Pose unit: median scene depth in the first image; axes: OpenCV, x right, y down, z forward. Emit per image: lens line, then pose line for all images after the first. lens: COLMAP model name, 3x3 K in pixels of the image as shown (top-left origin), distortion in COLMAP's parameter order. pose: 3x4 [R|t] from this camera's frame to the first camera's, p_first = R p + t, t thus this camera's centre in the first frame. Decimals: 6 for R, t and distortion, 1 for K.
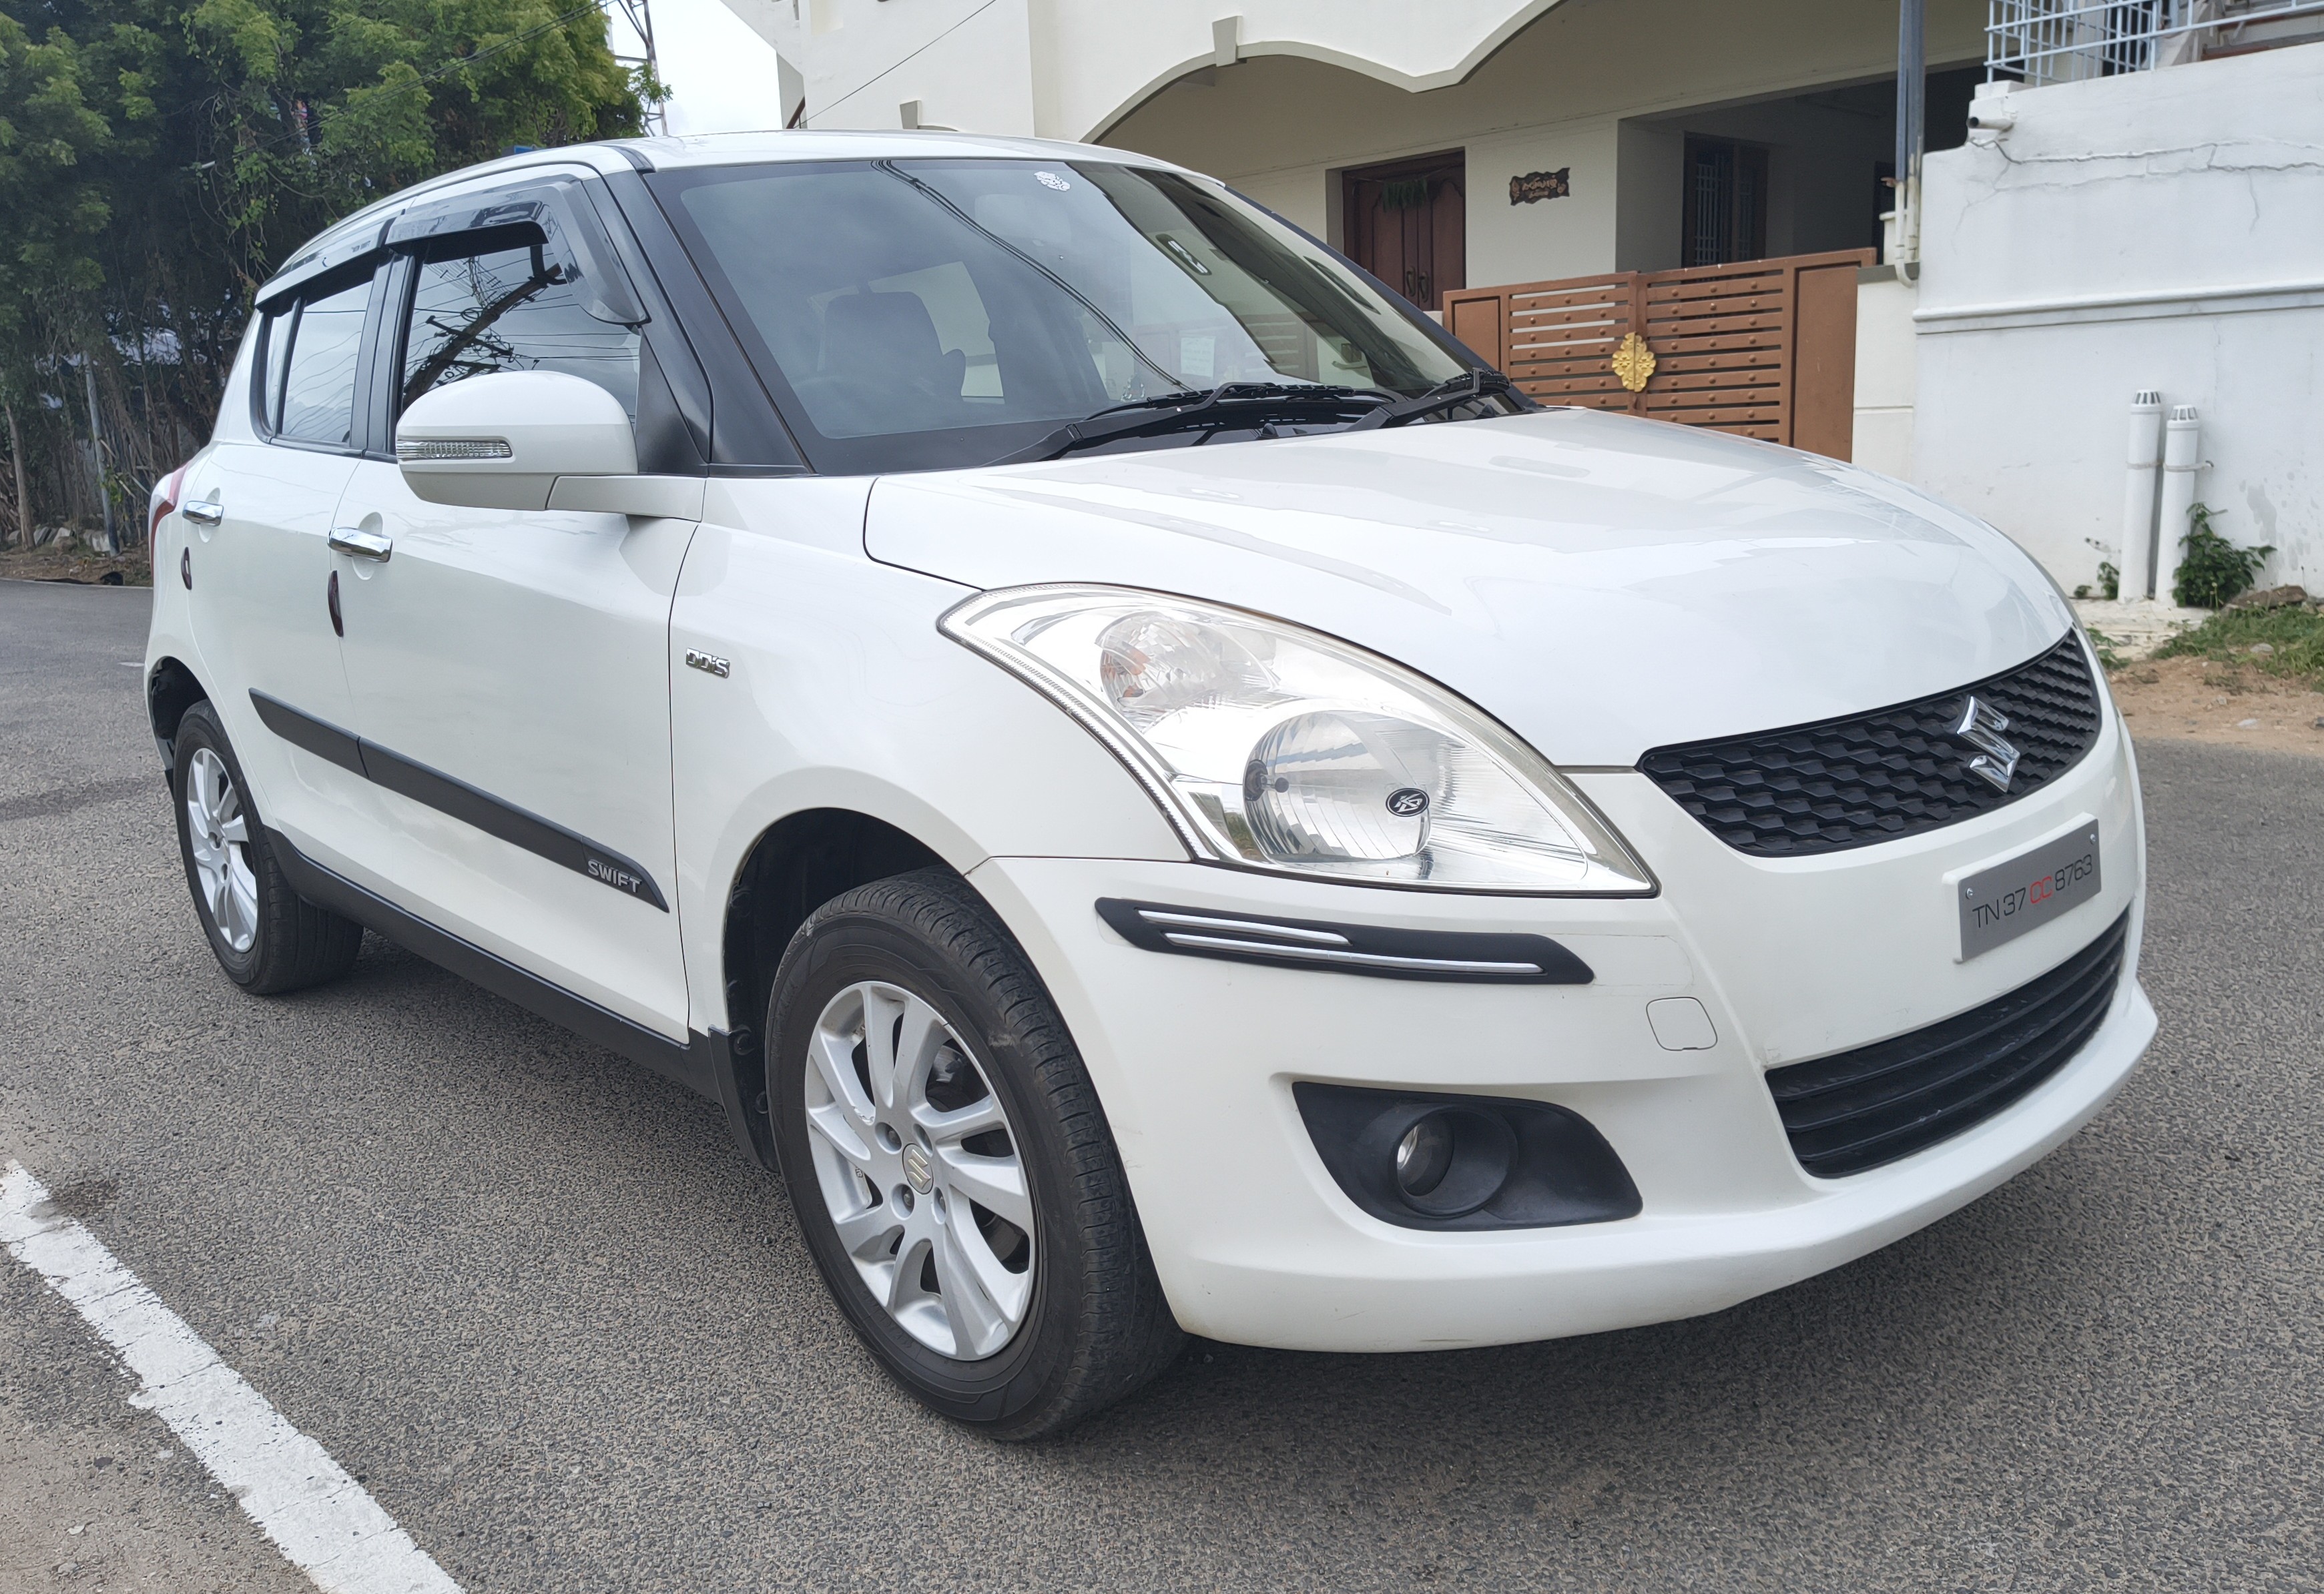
lens RADIAL K [[1832.7, 0, 1158.6], [0, 1832.7, 771.8], [0, 0, 1]] dist [0.024794, -0.004093]
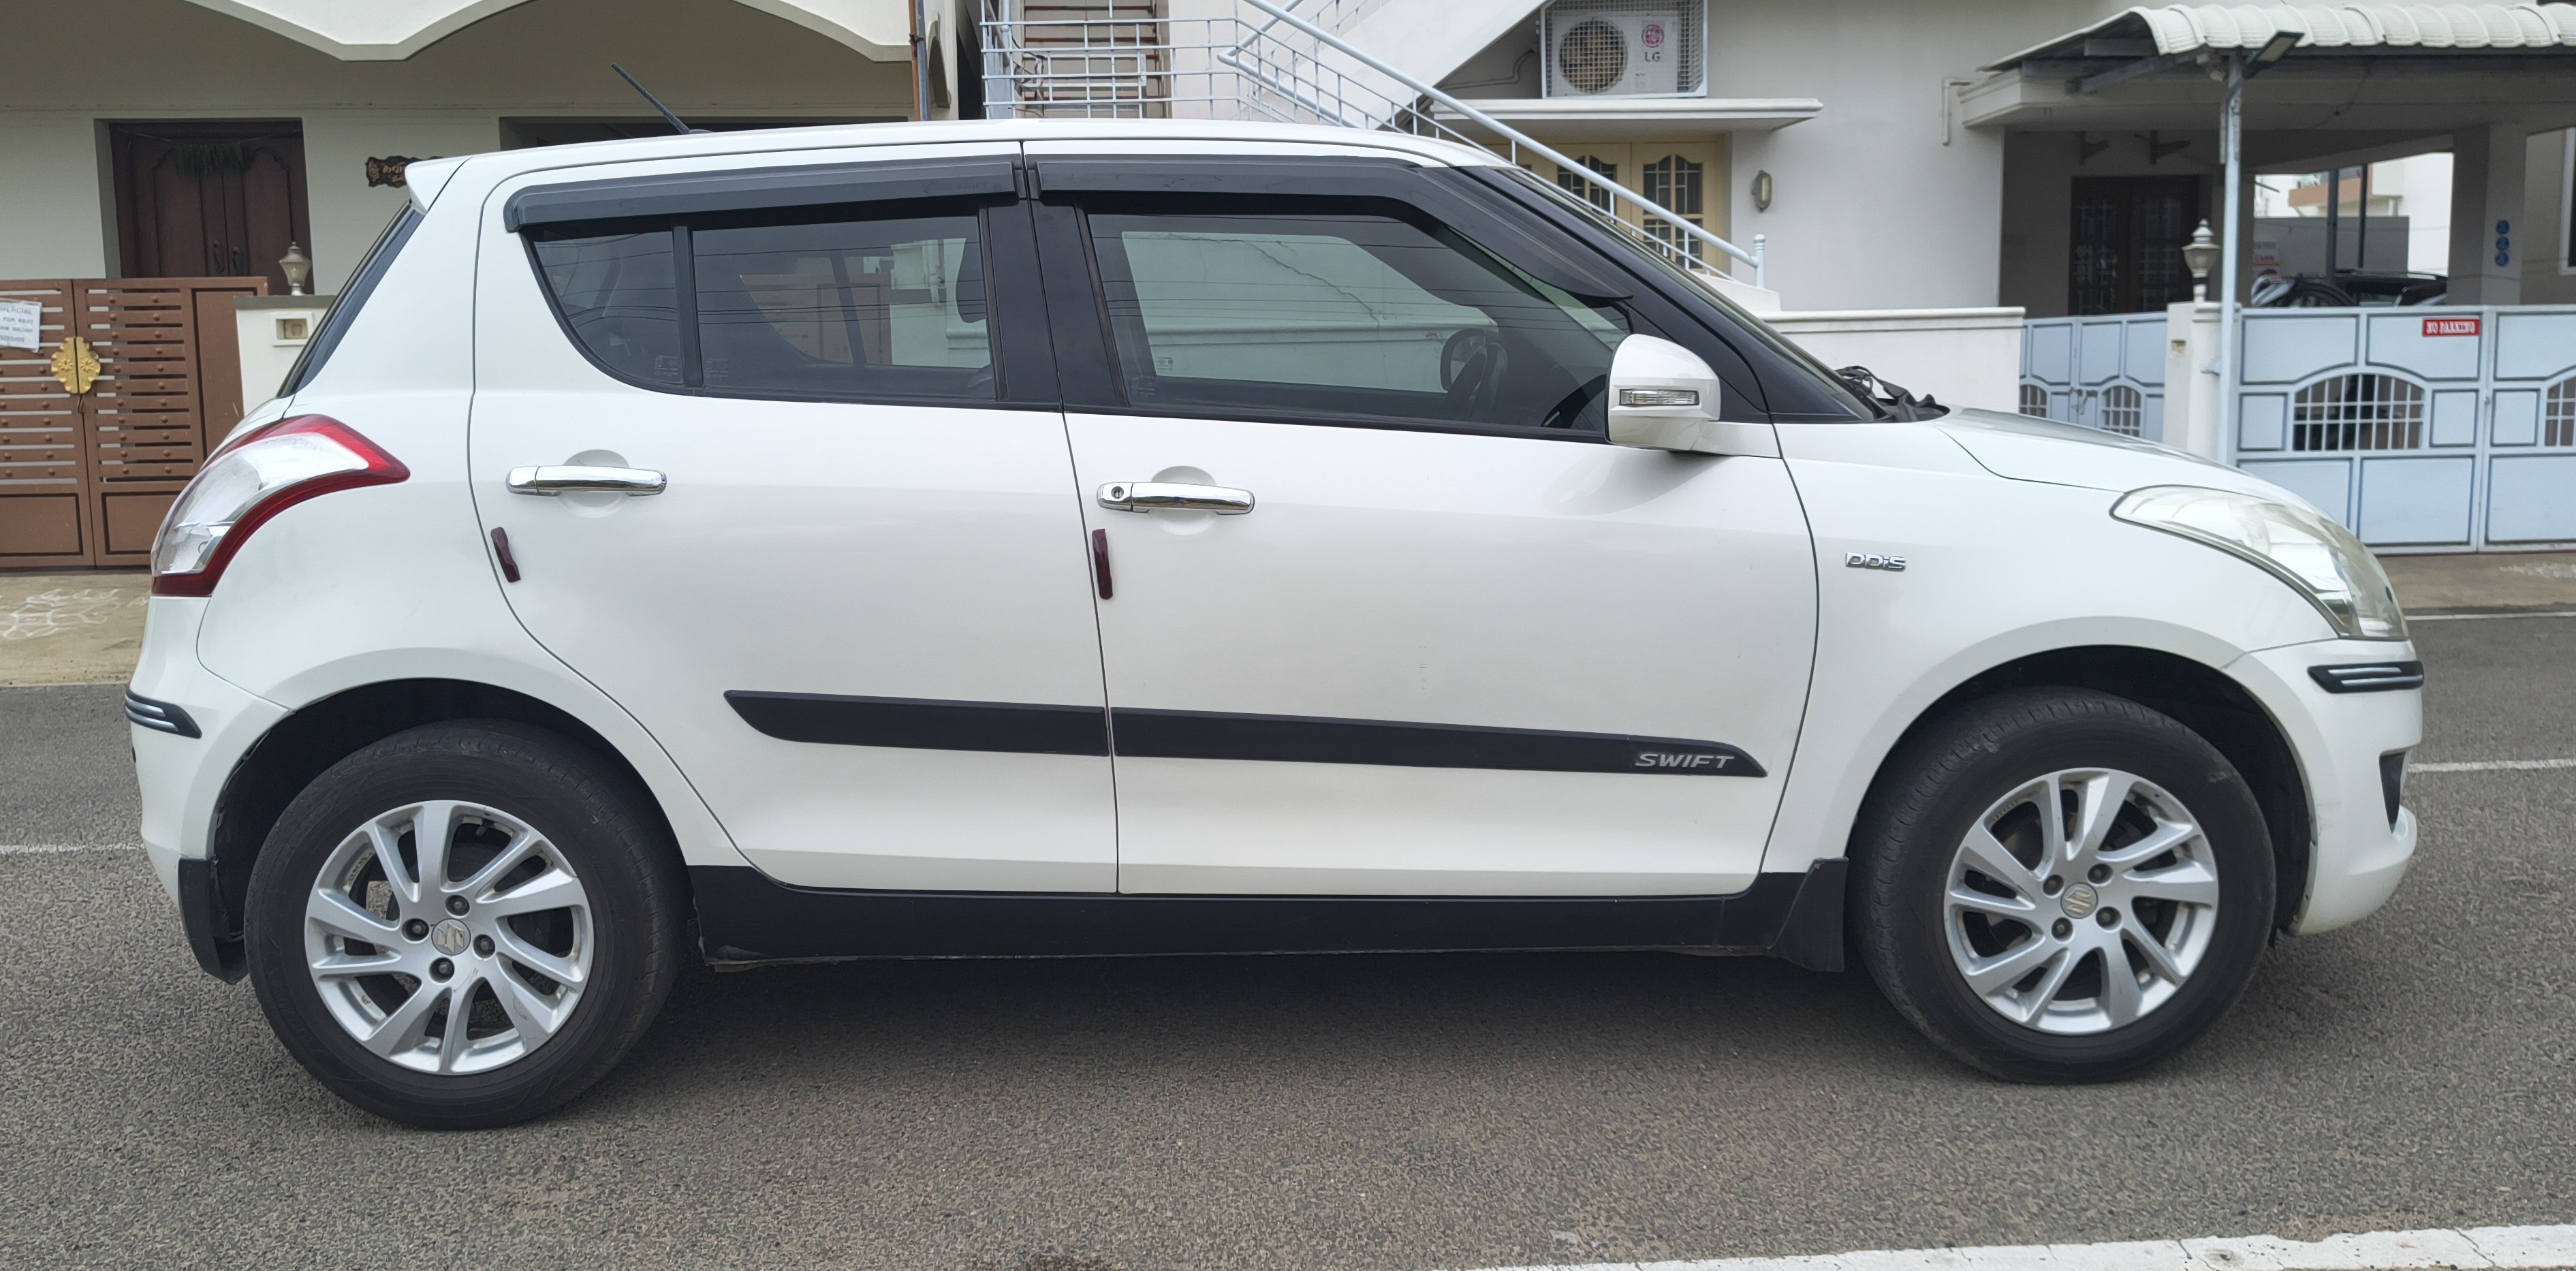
lens RADIAL K [[1864.5, 0, 1291.8], [0, 1864.5, 549.4], [0, 0, 1]] dist [0.021419, -0.005796]
pose [[0.655425, -0.031967, 0.754583, -1.165004], [0.126713, 0.989596, -0.068139, -0.023414], [-0.744555, 0.140275, 0.652657, 0.334193]]
